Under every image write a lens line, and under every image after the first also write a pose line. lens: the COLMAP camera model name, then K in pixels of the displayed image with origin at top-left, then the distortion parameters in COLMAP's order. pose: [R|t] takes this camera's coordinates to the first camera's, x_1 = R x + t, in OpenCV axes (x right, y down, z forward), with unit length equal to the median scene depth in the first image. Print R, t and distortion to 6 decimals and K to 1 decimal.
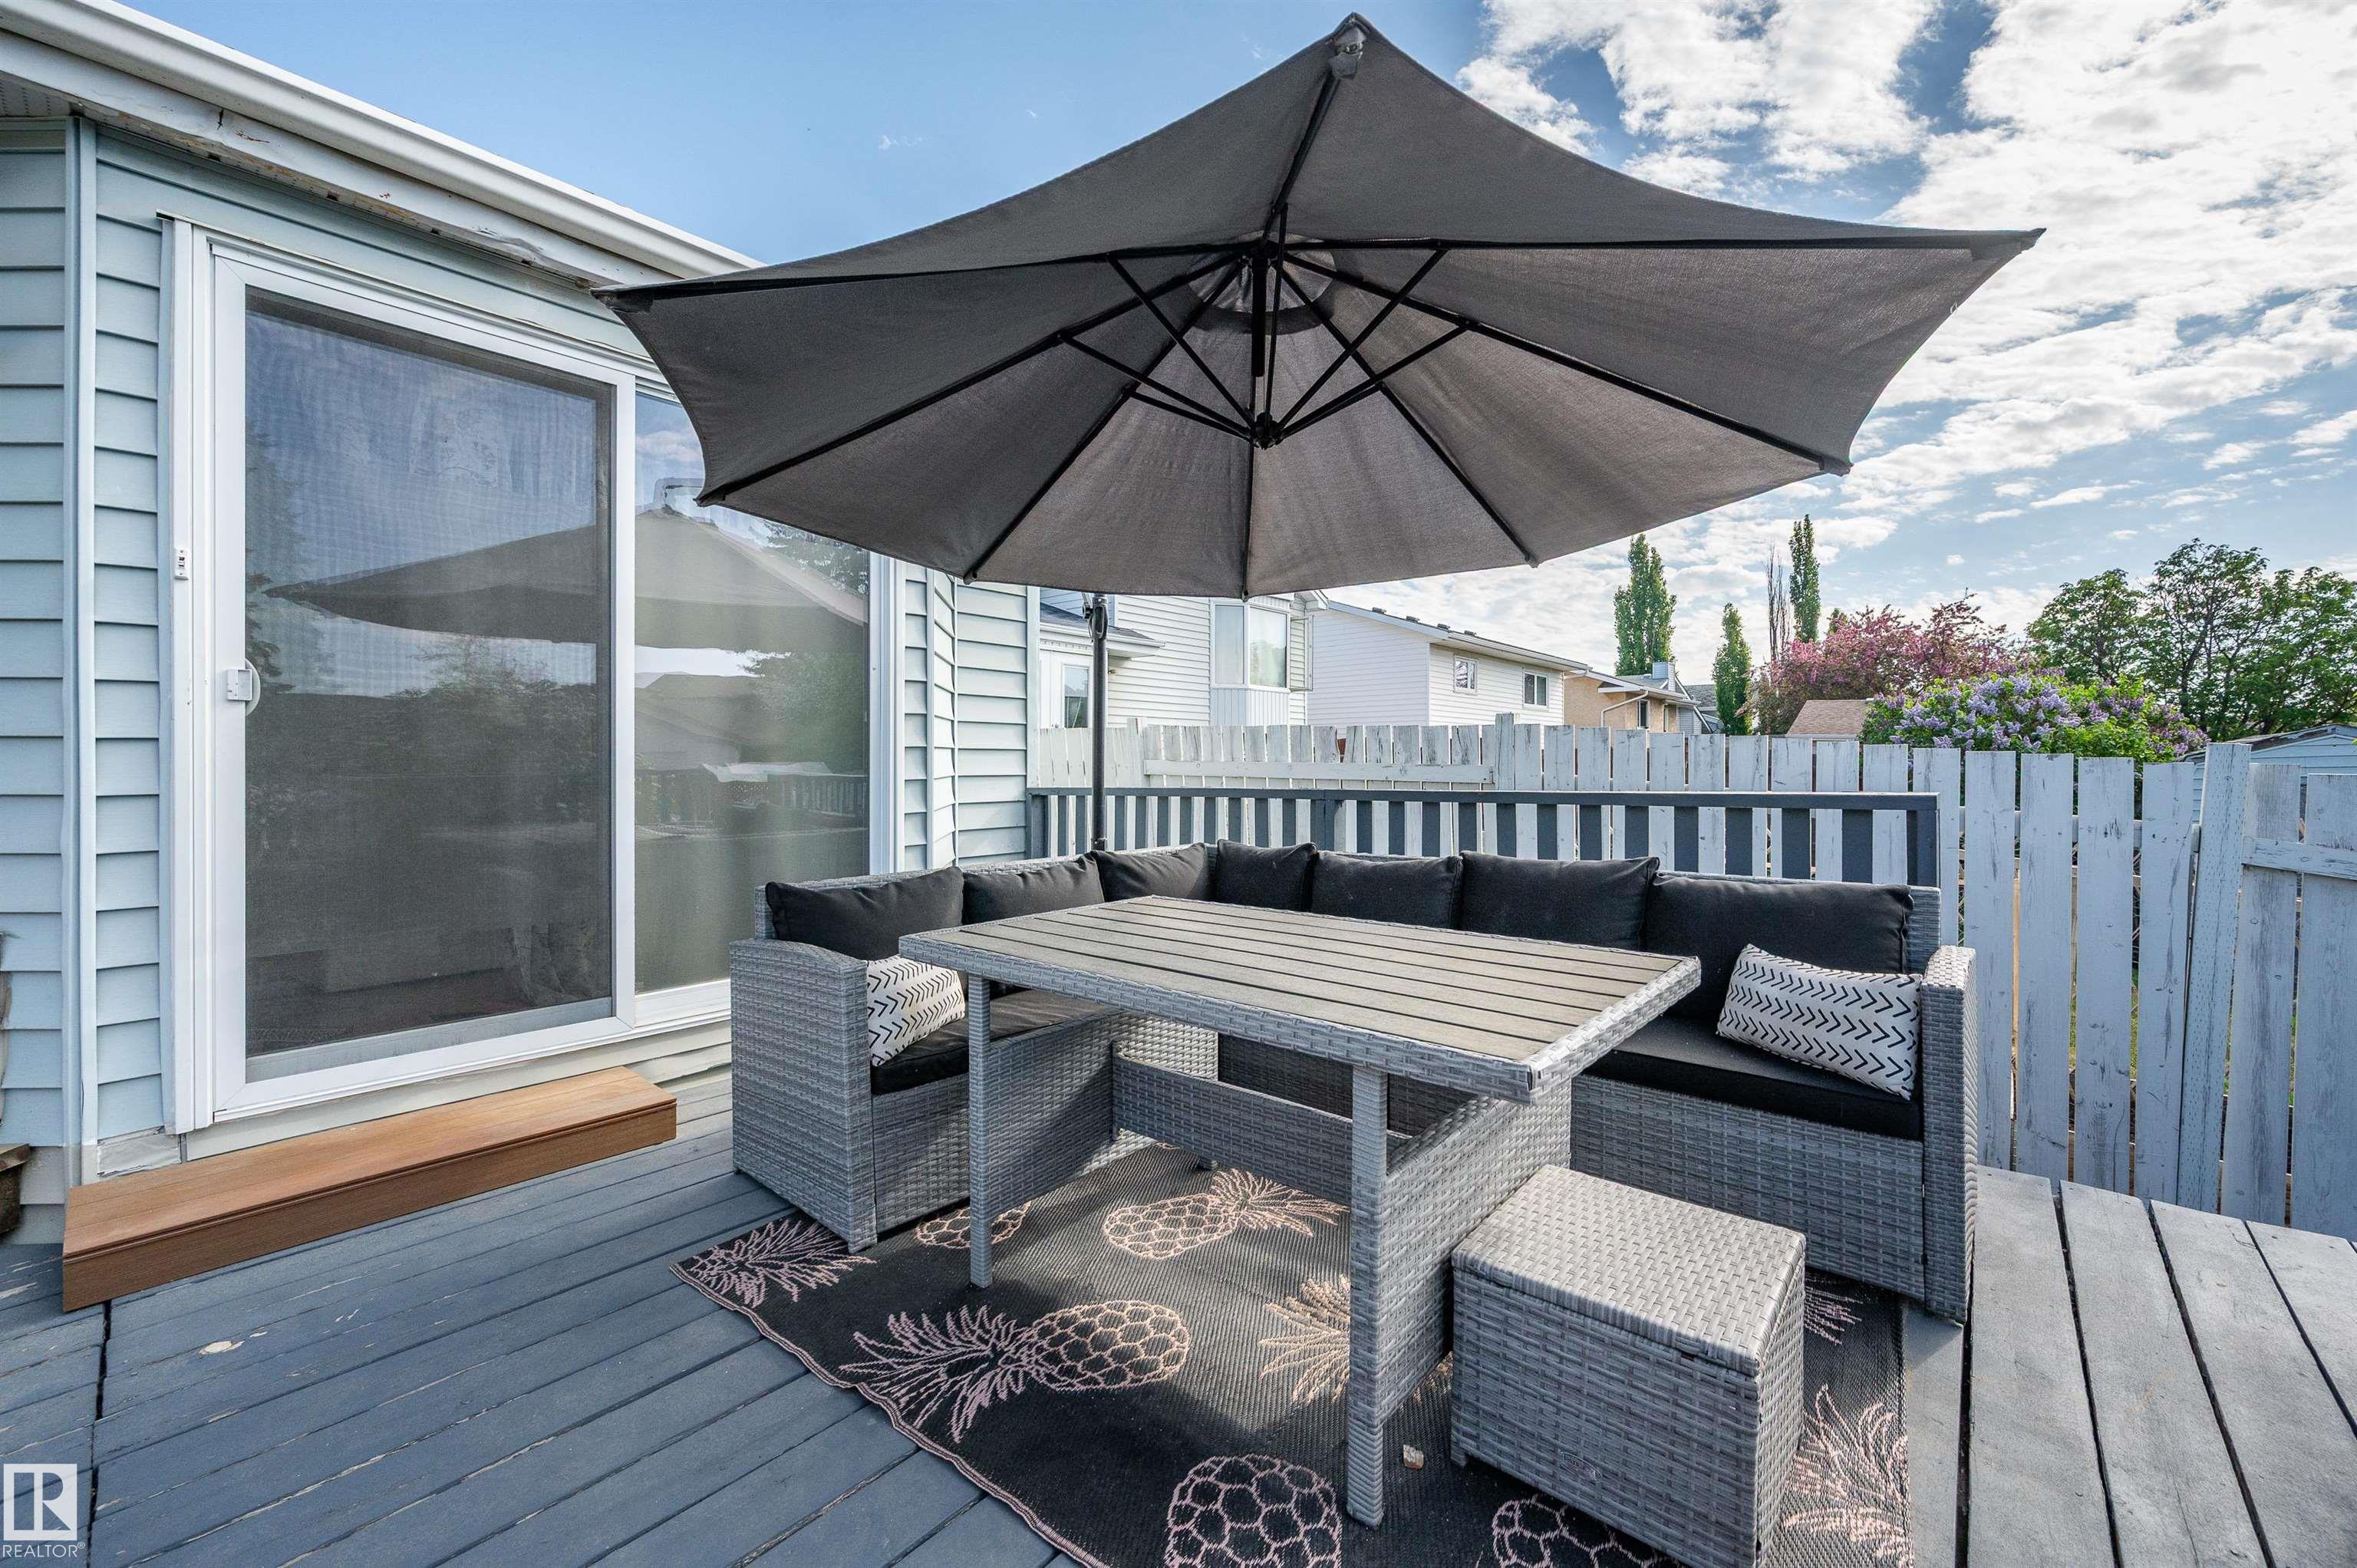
lens RADIAL K [[948.4, 0, 1176.2], [0, 948.4, 750.6], [0, 0, 1]] dist [-0.007923, 0.000087]
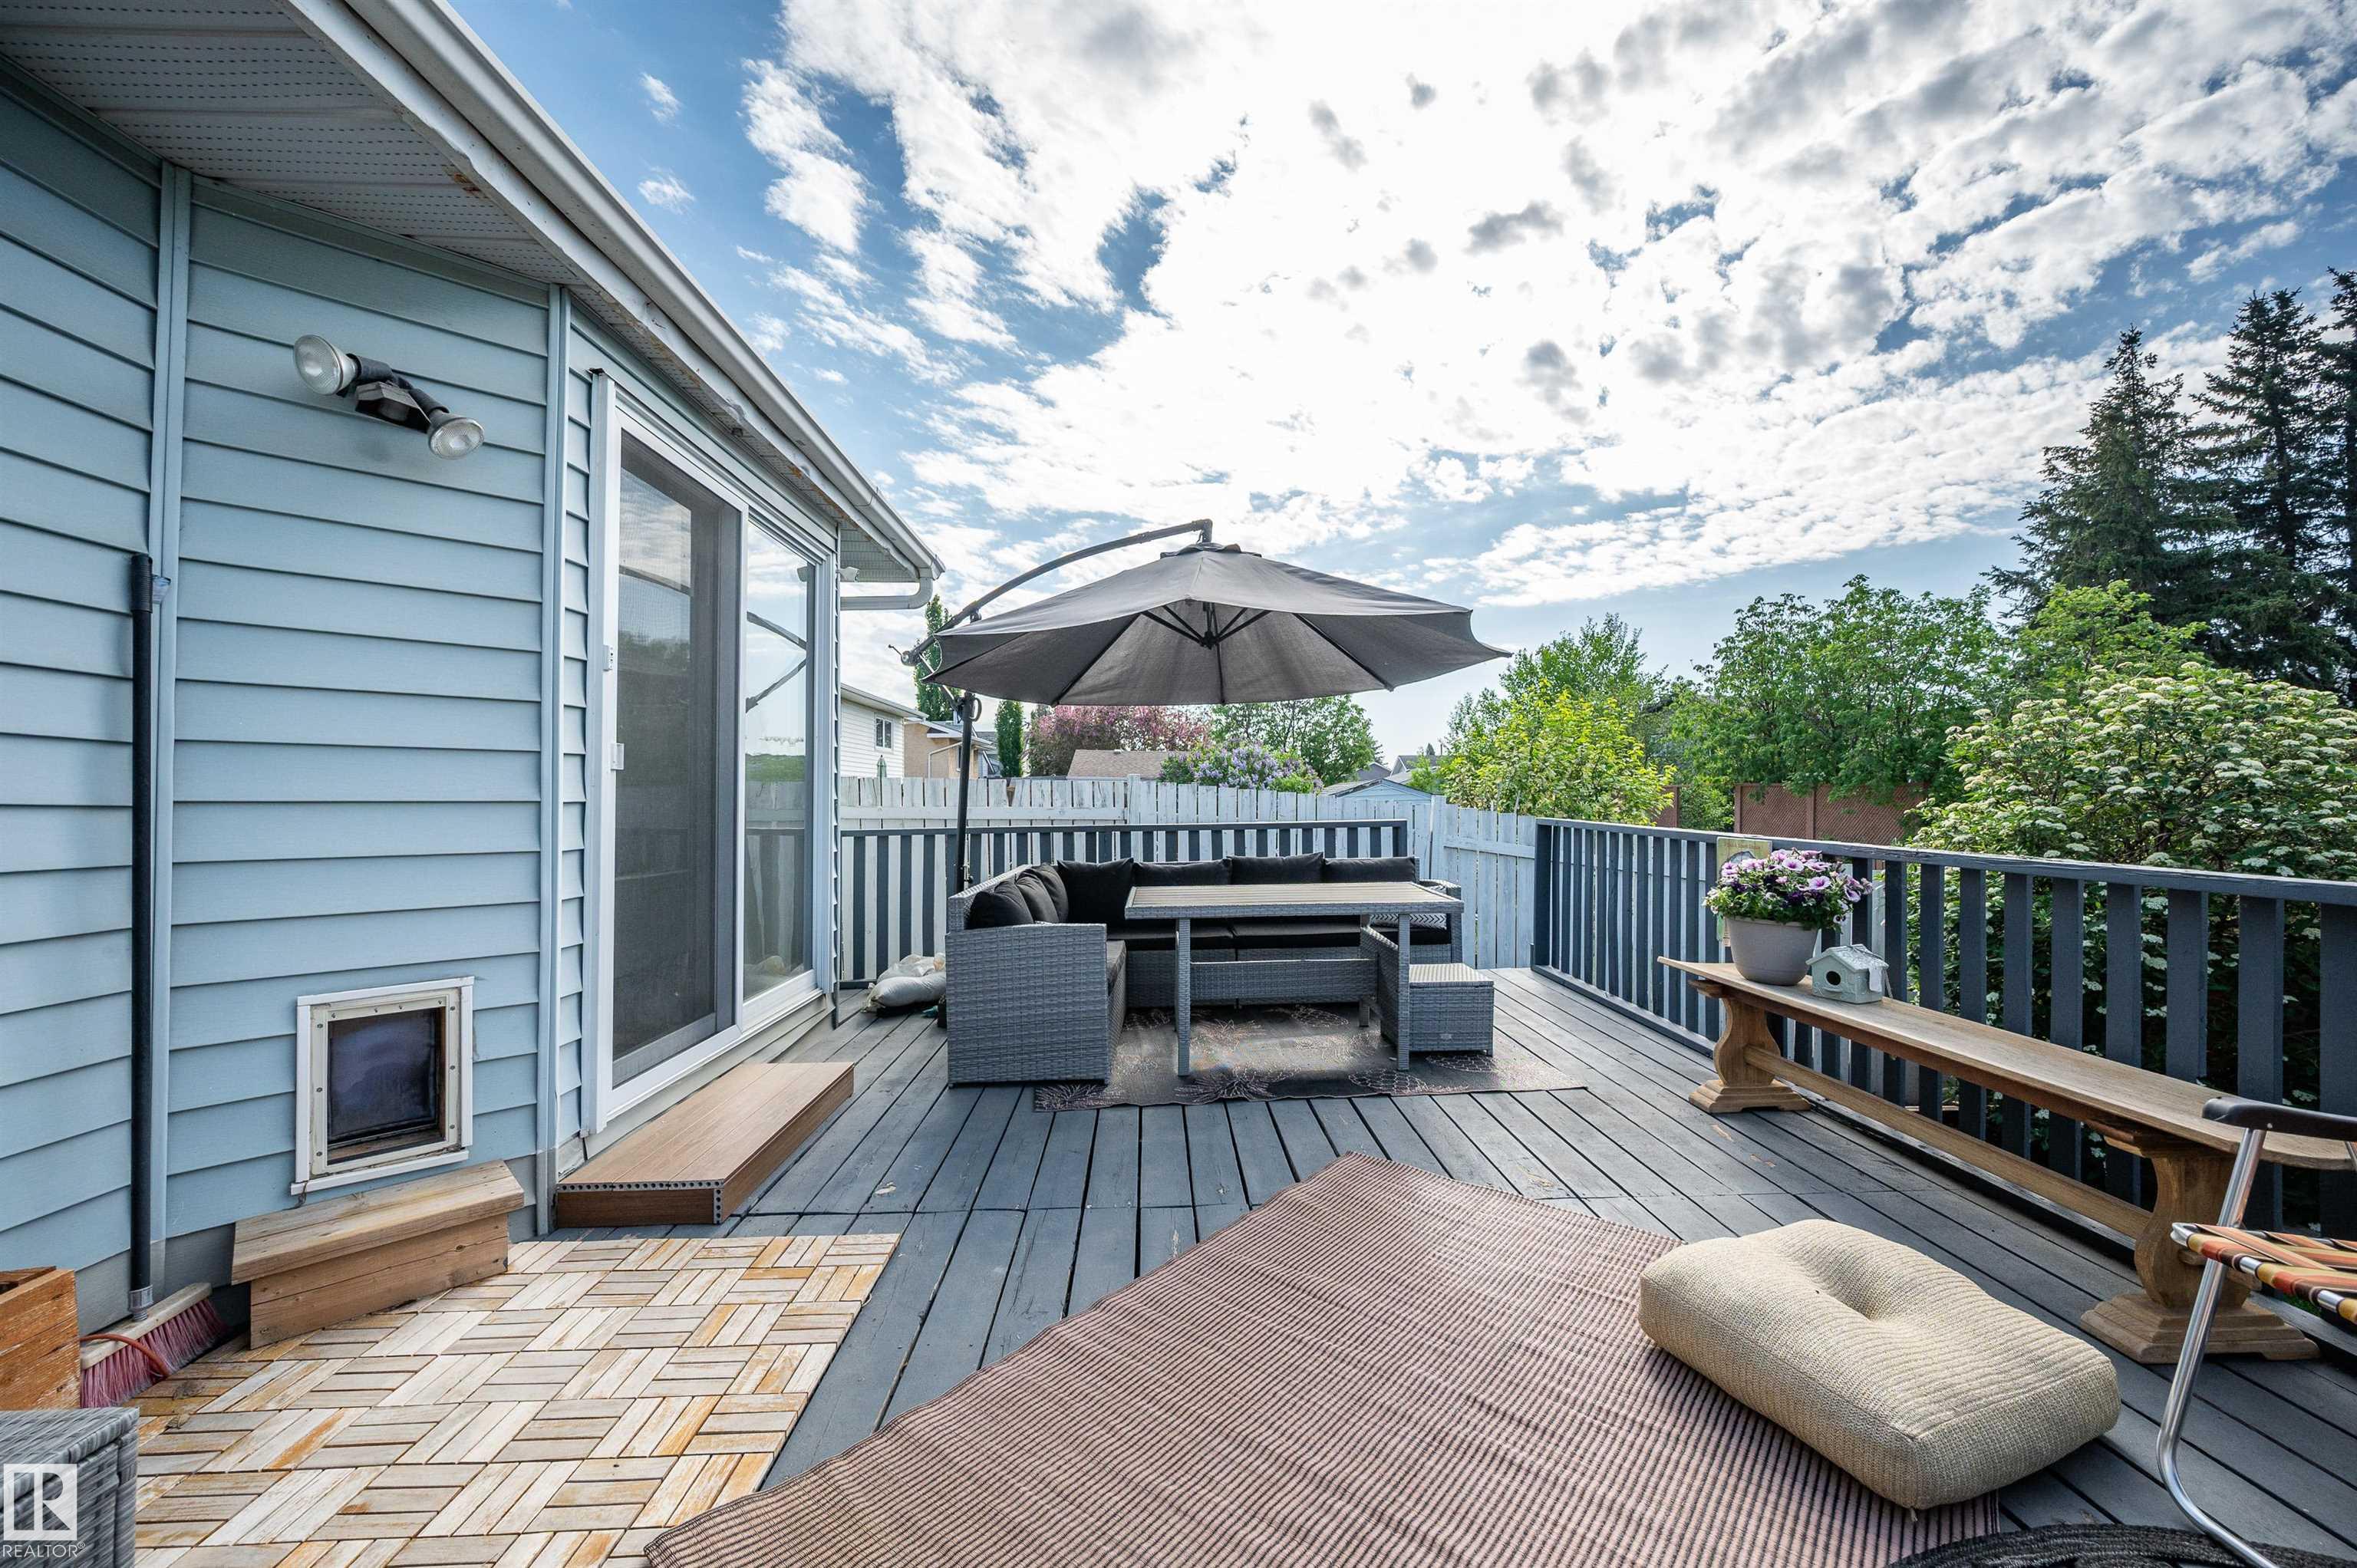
lens RADIAL K [[948.4, 0, 1187.0], [0, 948.4, 782.1], [0, 0, 1]] dist [-0.007923, 0.000087]
pose [[0.728361, 0.005271, 0.685173, -0.392246], [-0.001676, 0.999981, -0.005911, -0.010629], [-0.685191, 0.003157, 0.728356, -0.116681]]
